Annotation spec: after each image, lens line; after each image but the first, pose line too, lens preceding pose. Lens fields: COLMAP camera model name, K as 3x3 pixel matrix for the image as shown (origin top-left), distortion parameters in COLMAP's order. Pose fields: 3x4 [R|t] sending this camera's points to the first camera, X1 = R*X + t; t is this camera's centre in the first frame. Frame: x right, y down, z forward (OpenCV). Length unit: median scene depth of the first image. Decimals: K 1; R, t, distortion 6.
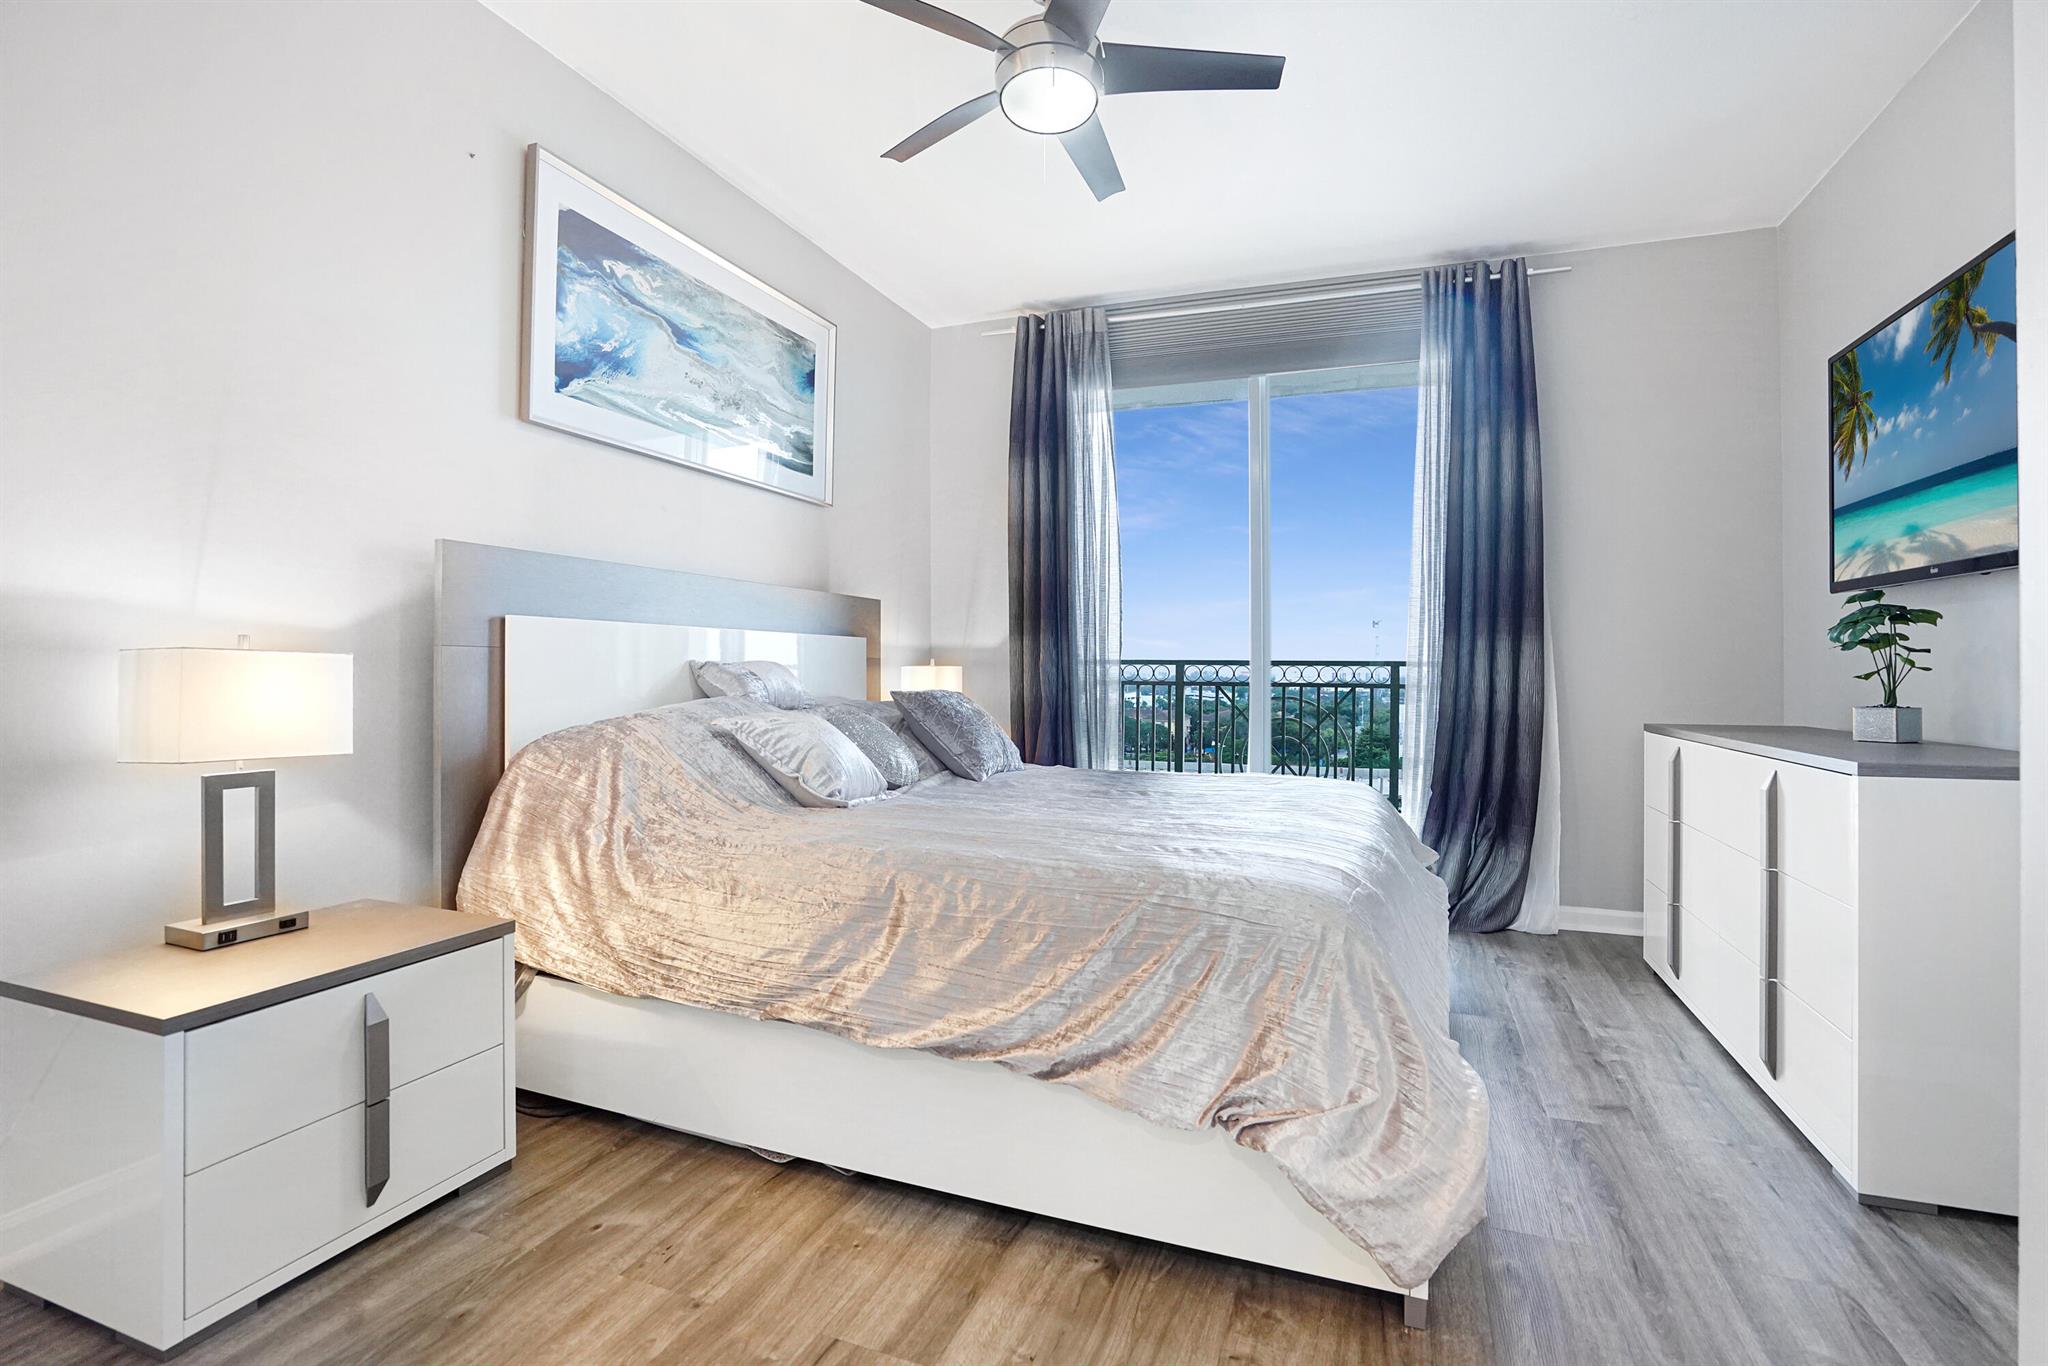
lens RADIAL K [[953.2, 0, 1017.3], [0, 953.2, 664.8], [0, 0, 1]] dist [-0.031997, -0.000361]
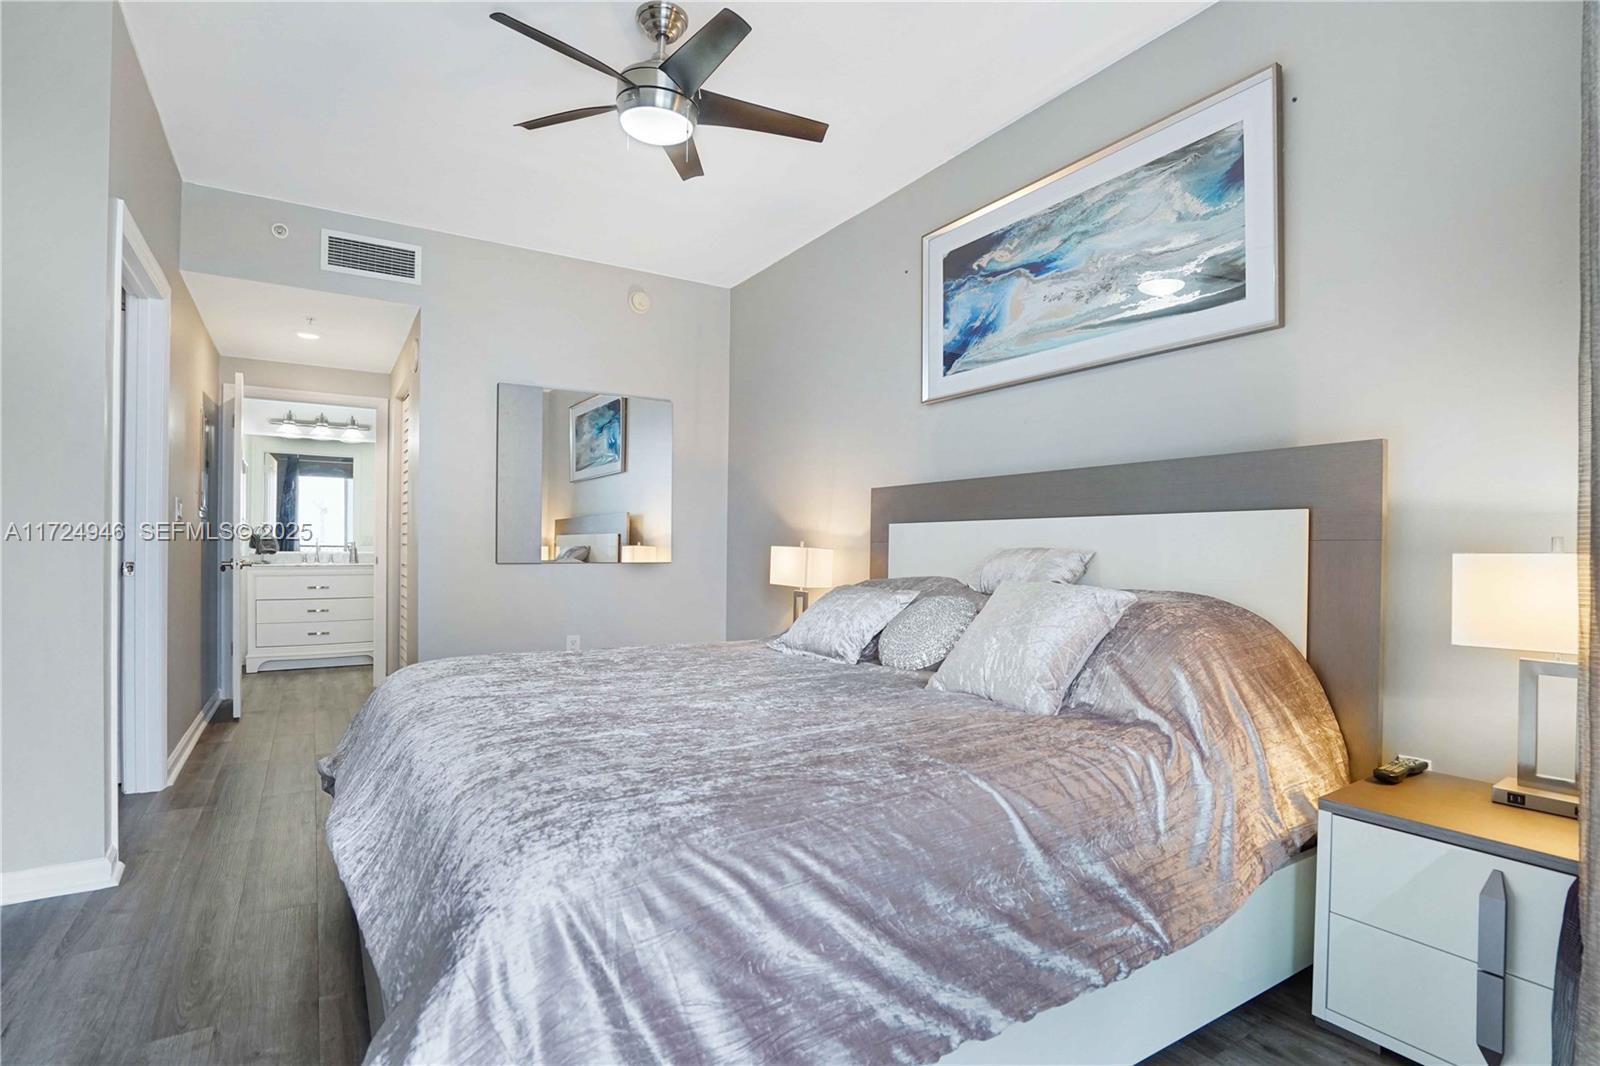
lens RADIAL K [[744.7, 0, 801.2], [0, 744.7, 542.0], [0, 0, 1]] dist [-0.031997, -0.000361]
pose [[-0.588781, -0.005332, -0.808275, 0.566123], [-0.008148, 0.999967, -0.000661, -0.008228], [0.808251, 0.006197, -0.588805, 1.339891]]
